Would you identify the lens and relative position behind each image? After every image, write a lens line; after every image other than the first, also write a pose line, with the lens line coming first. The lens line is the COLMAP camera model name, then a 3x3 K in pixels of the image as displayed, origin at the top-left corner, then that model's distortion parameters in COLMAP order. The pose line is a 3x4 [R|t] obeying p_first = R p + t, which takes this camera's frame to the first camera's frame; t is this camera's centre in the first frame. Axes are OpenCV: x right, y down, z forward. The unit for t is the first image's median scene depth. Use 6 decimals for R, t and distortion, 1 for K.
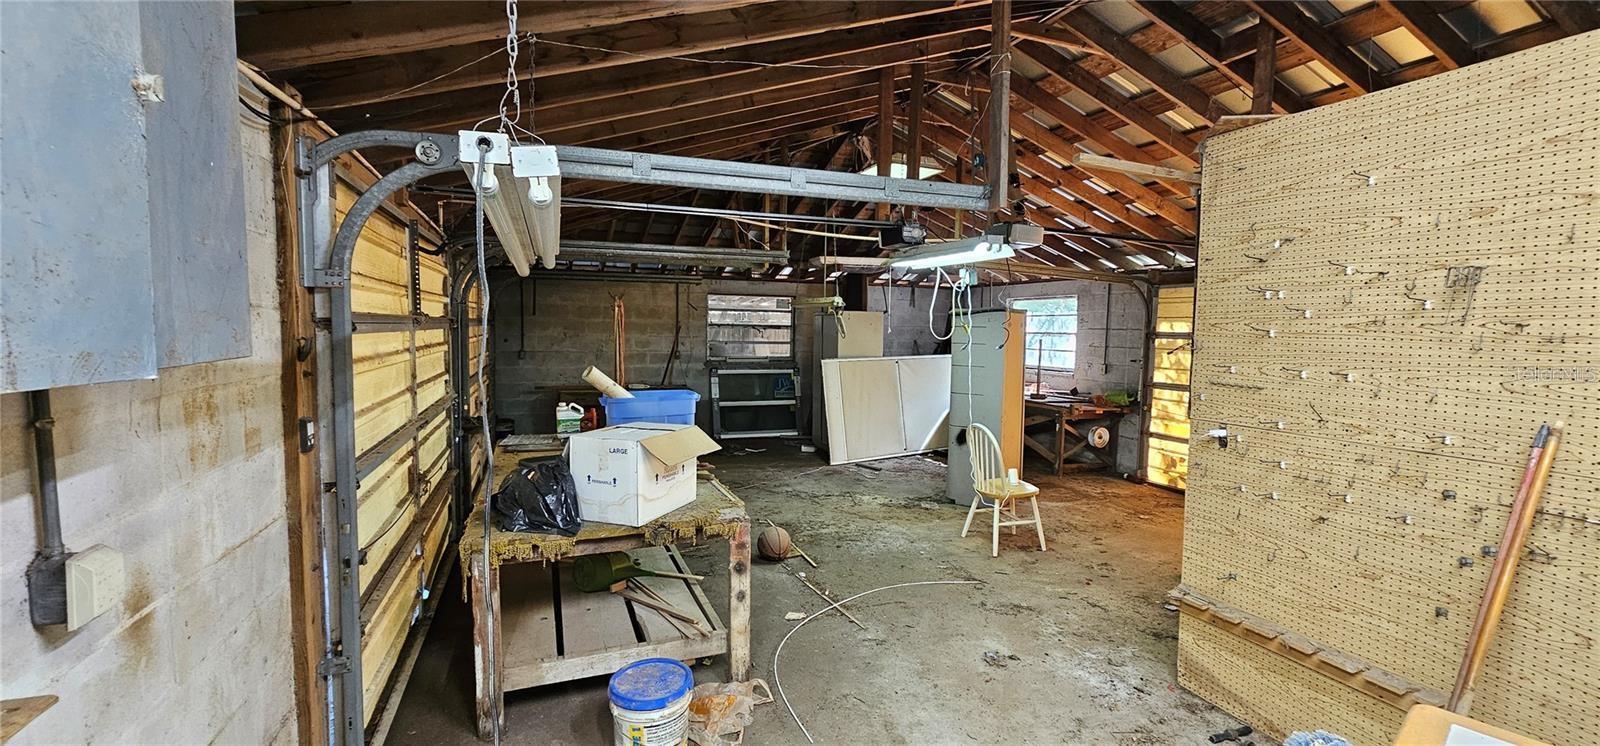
lens RADIAL K [[652.3, 0, 802.0], [0, 652.3, 371.7], [0, 0, 1]] dist [0.004439, -0.000050]
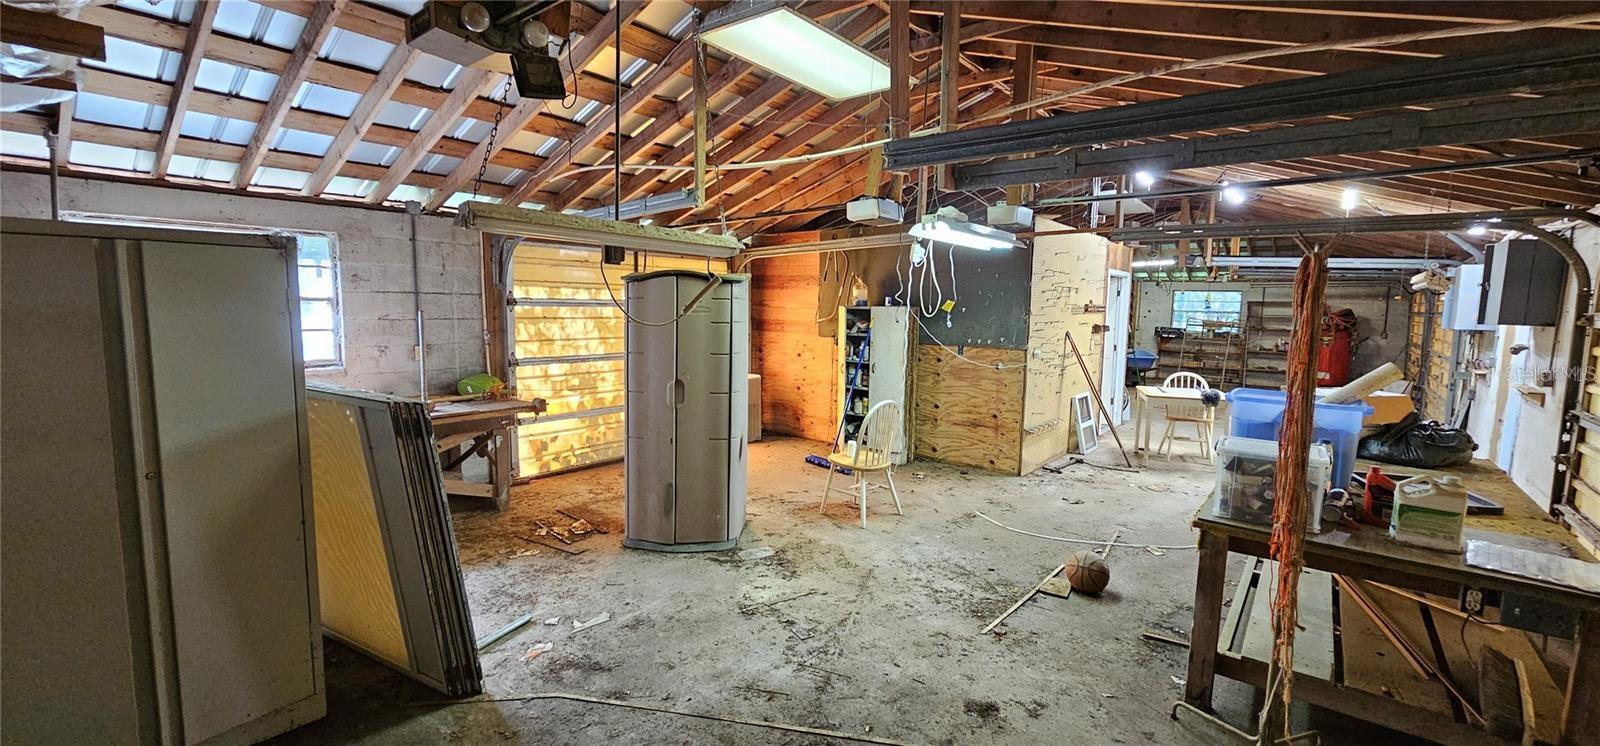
lens RADIAL K [[652.3, 0, 802.6], [0, 652.3, 375.1], [0, 0, 1]] dist [0.004439, -0.000050]
pose [[-0.496903, -0.117326, 0.859838, -0.422131], [0.032565, 0.987600, 0.153579, -0.094634], [-0.867195, 0.104315, -0.486920, 1.305862]]
